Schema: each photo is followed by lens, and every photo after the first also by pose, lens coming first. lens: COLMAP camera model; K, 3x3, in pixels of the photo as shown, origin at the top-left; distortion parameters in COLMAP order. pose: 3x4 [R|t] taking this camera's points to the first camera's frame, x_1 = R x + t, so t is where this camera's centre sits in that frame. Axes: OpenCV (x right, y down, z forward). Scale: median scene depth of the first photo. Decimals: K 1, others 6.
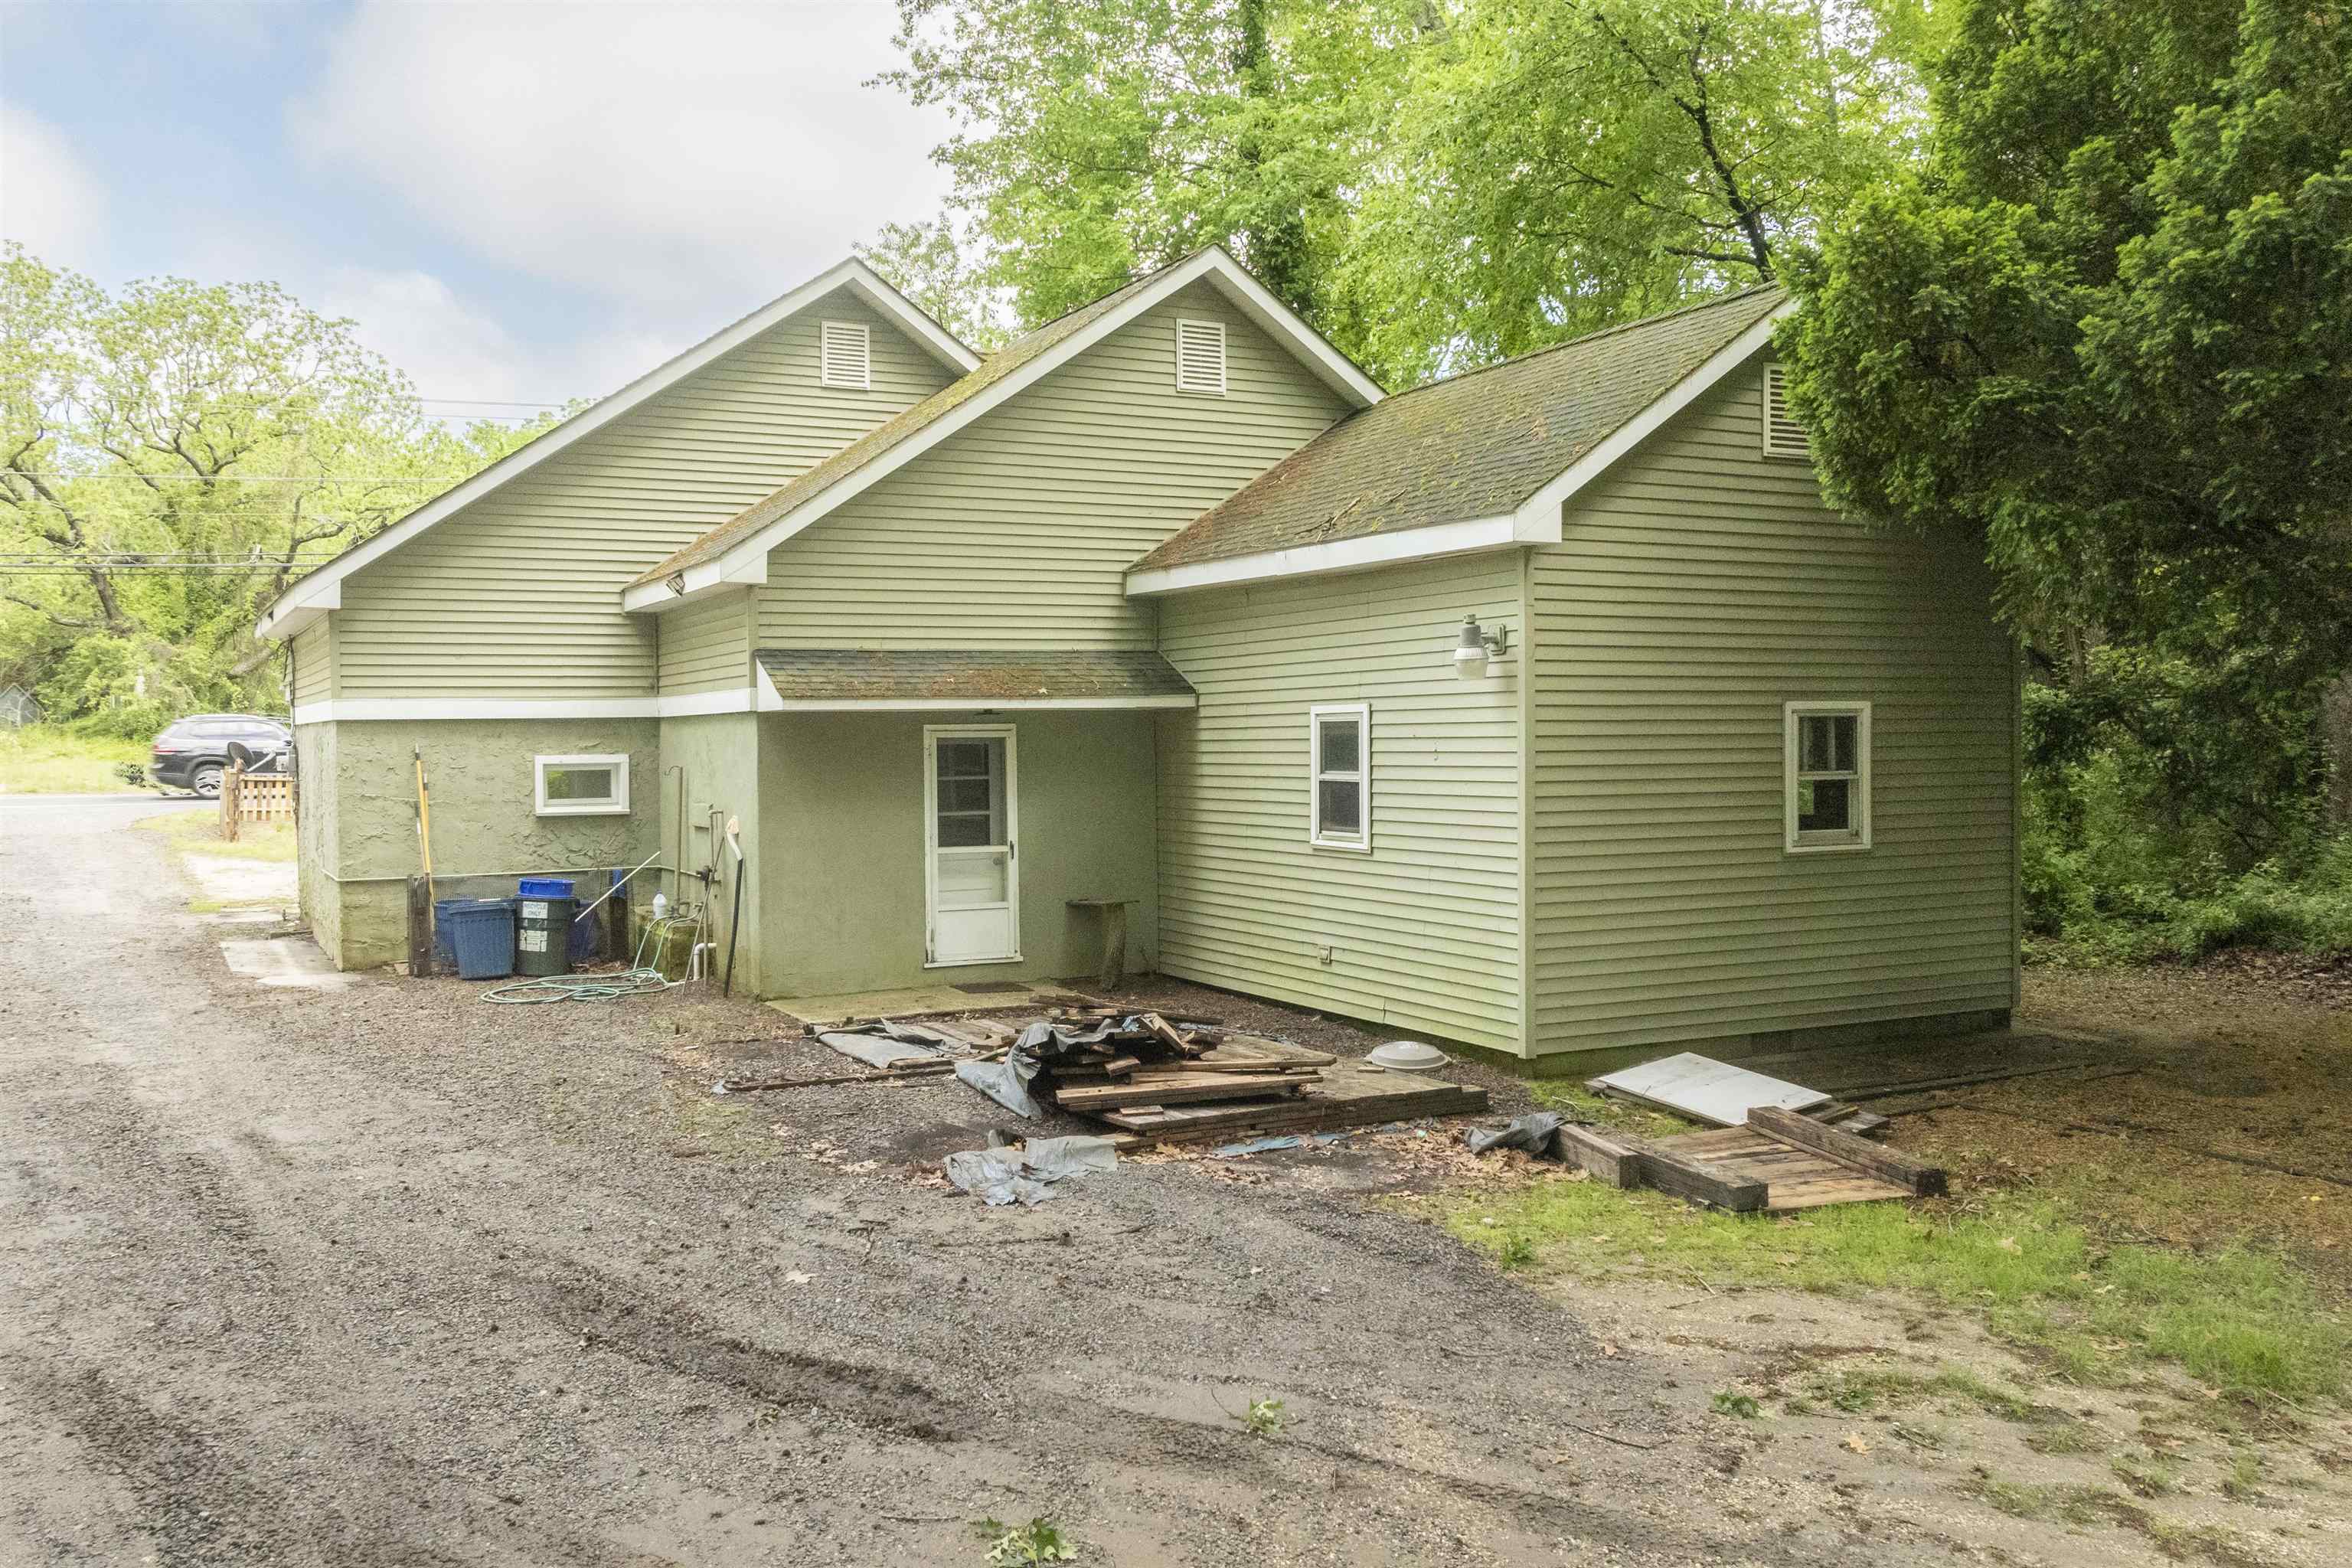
lens RADIAL K [[1959.7, 0, 1172.9], [0, 1959.7, 786.0], [0, 0, 1]] dist [-0.001841, -0.001997]
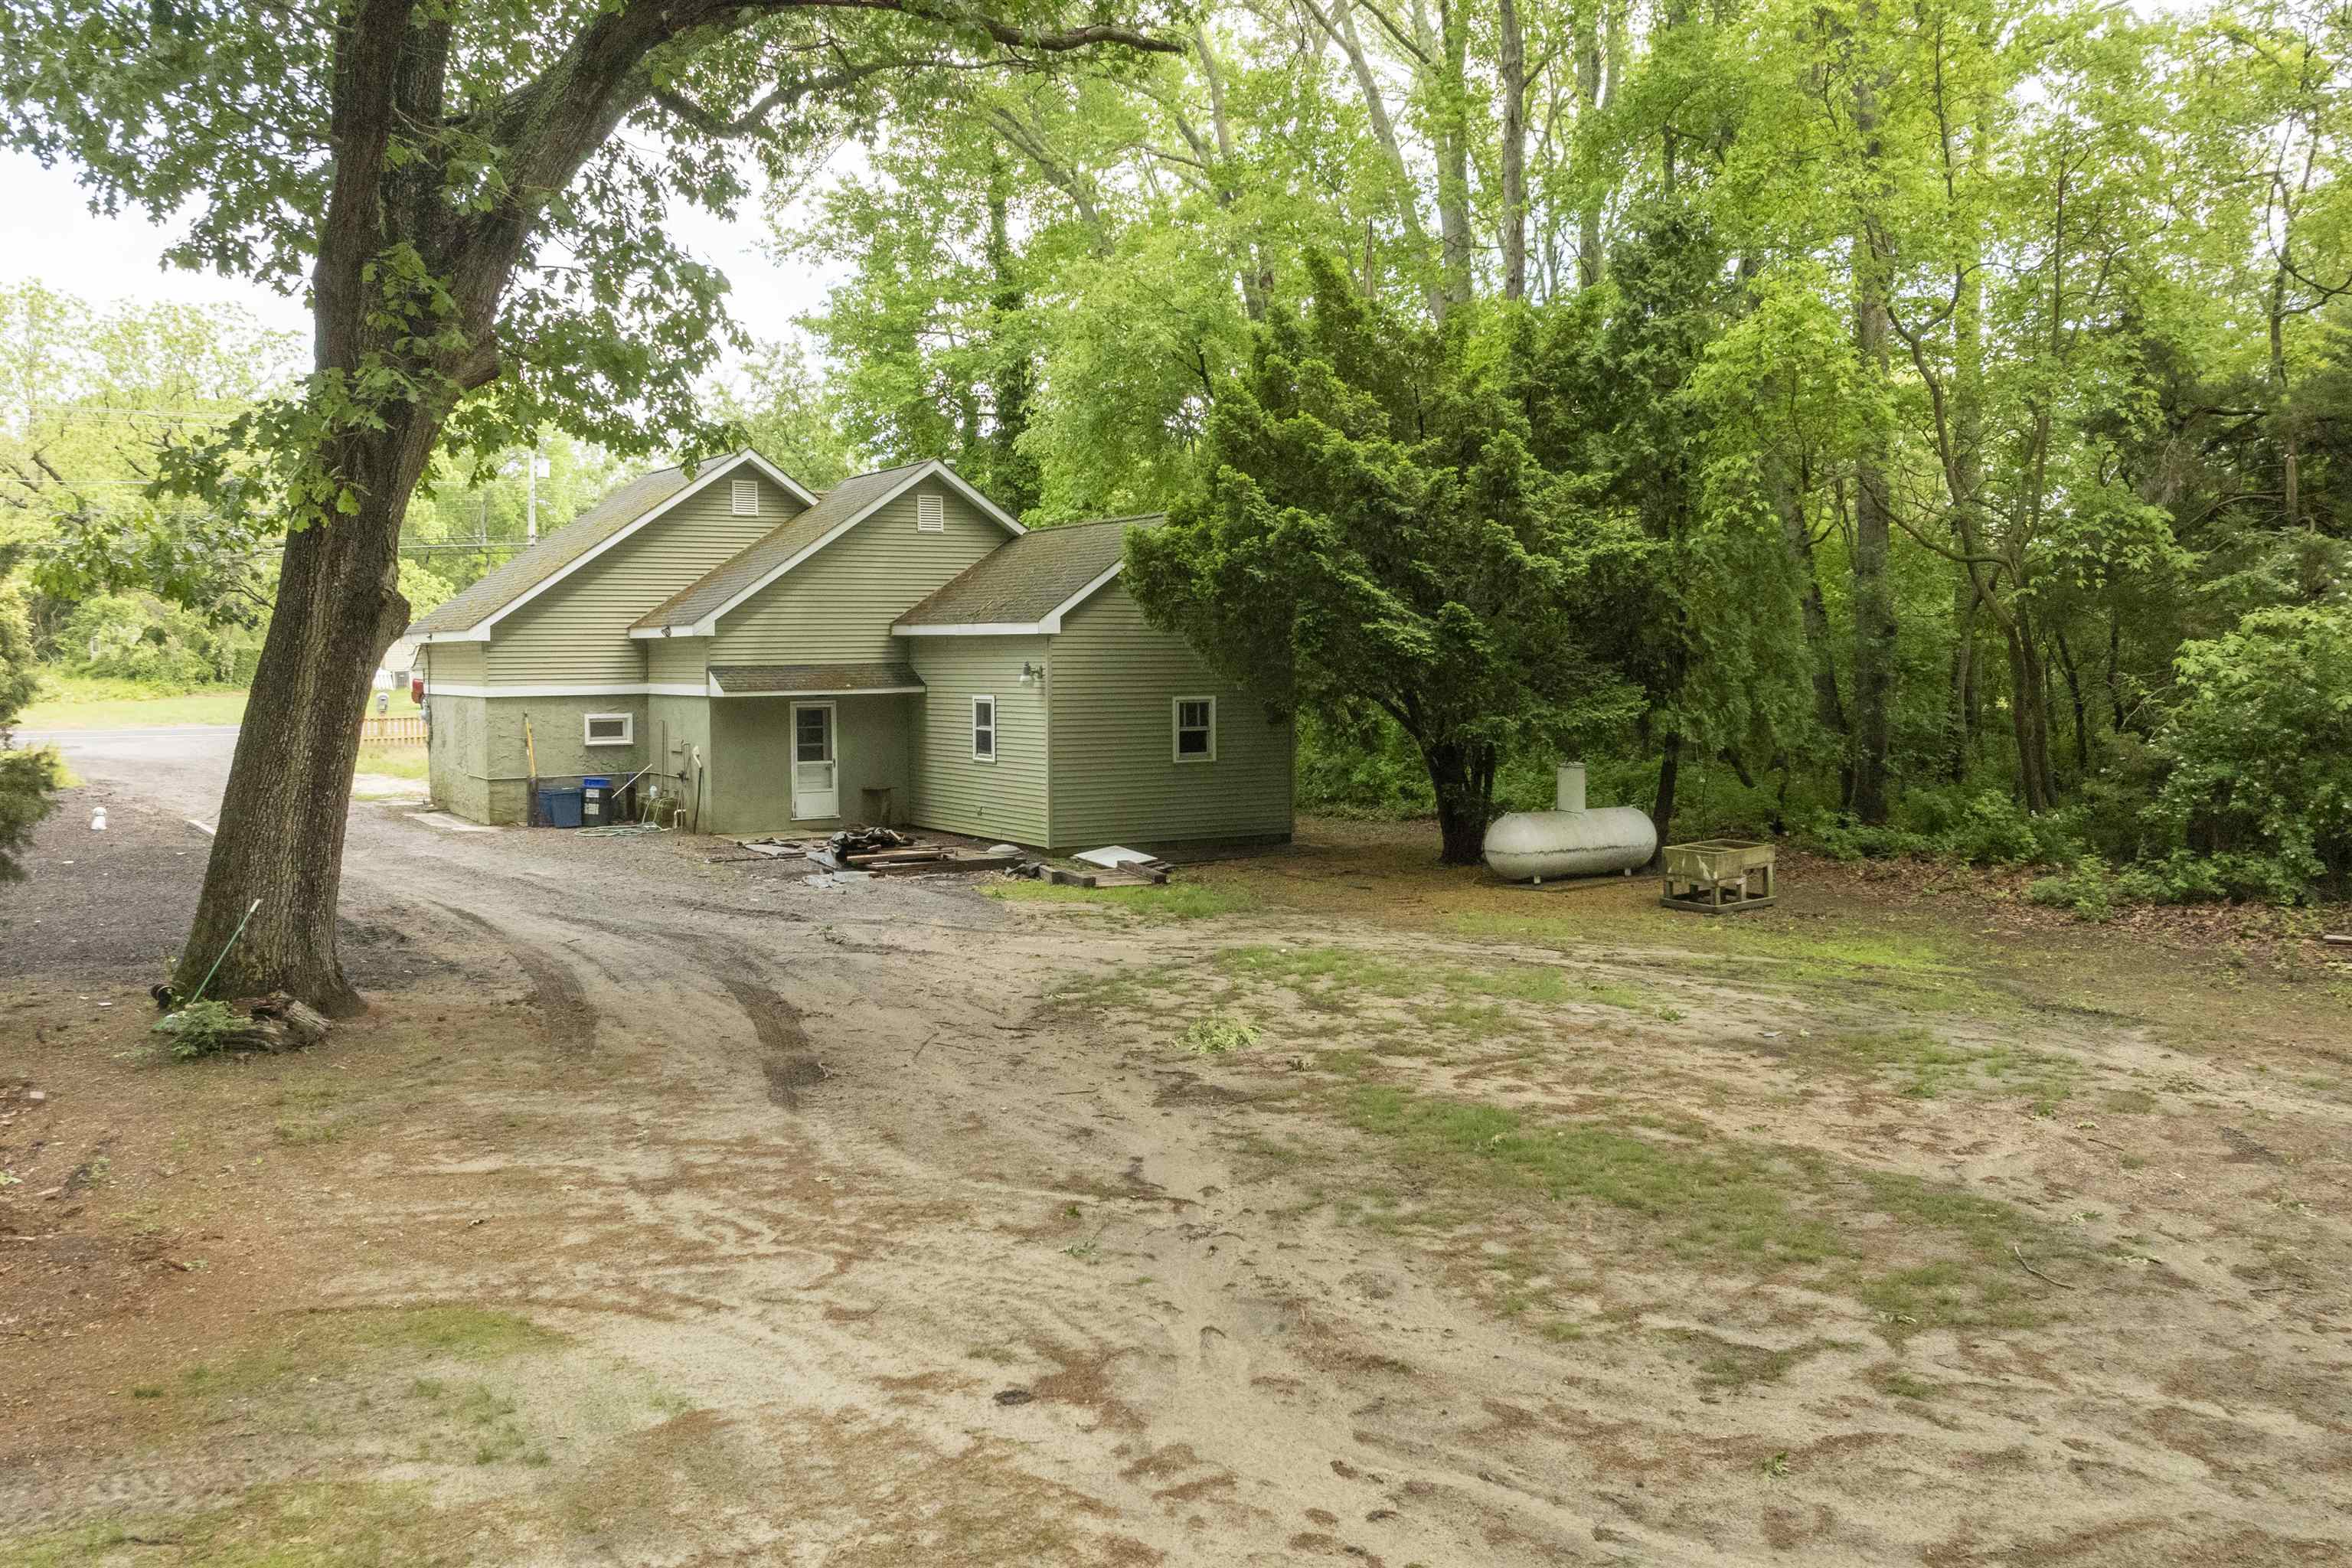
lens RADIAL K [[1959.7, 0, 1178.0], [0, 1959.7, 773.0], [0, 0, 1]] dist [-0.001841, -0.001997]
pose [[0.997051, -0.002069, 0.076708, 0.122706], [-0.000532, 0.999426, 0.033868, -0.026936], [-0.076734, -0.033809, 0.996478, -1.100199]]
